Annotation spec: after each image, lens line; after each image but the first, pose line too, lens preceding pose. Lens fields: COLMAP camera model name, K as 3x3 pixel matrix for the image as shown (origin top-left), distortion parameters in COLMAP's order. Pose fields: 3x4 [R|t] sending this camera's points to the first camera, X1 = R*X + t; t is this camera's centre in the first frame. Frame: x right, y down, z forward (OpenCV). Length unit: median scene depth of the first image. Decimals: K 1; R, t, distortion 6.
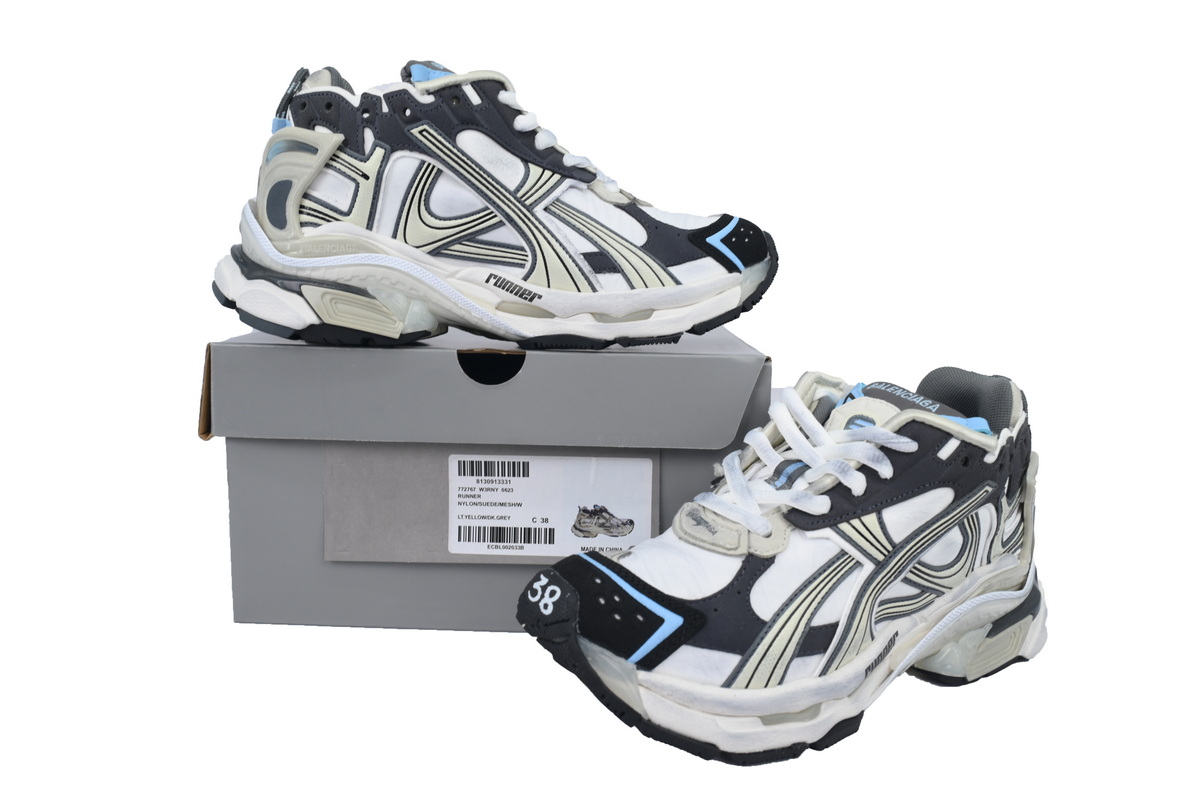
lens RADIAL K [[965.8, 0, 600.0], [0, 965.8, 400.0], [0, 0, 1]] dist [-0.003876, 0.000313]
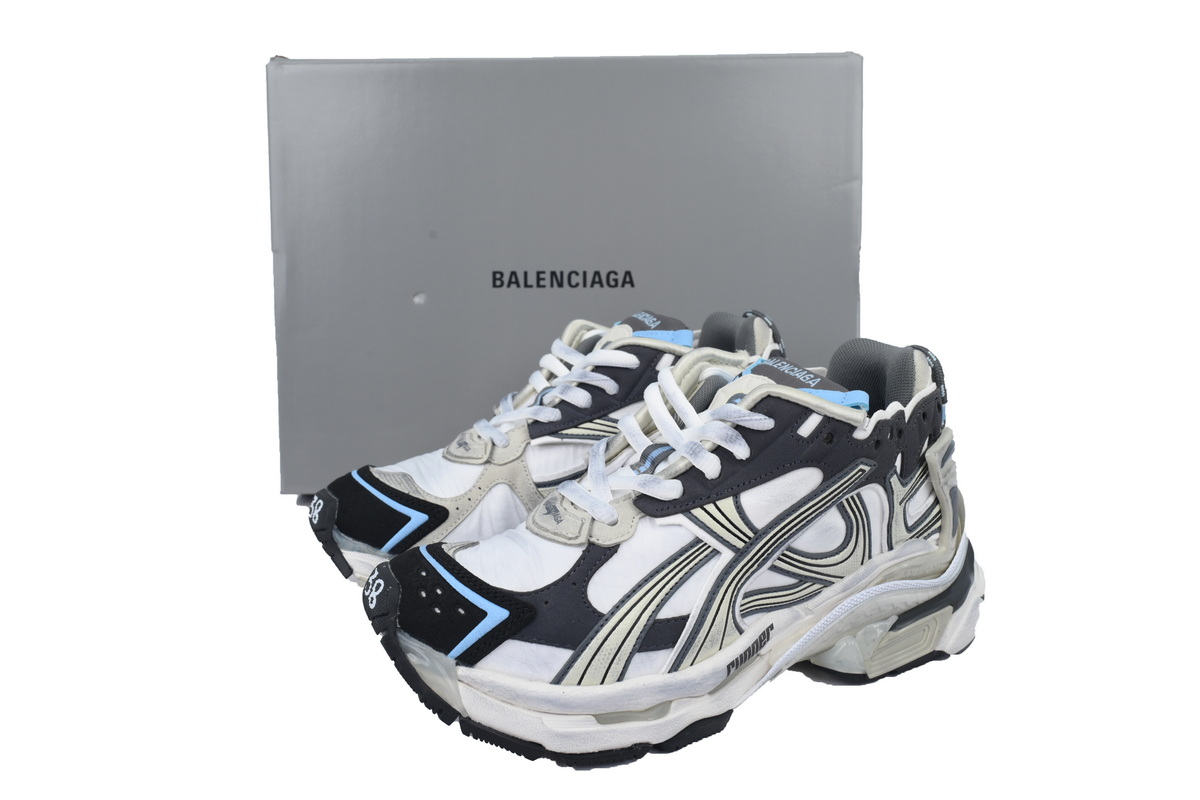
lens RADIAL K [[965.8, 0, 600.0], [0, 965.8, 400.0], [0, 0, 1]] dist [-0.003876, 0.000313]
pose [[0.990600, -0.038151, -0.131360, 0.285882], [0.037824, 0.999272, -0.004981, 0.023747], [0.131454, -0.000035, 0.991322, 0.061598]]
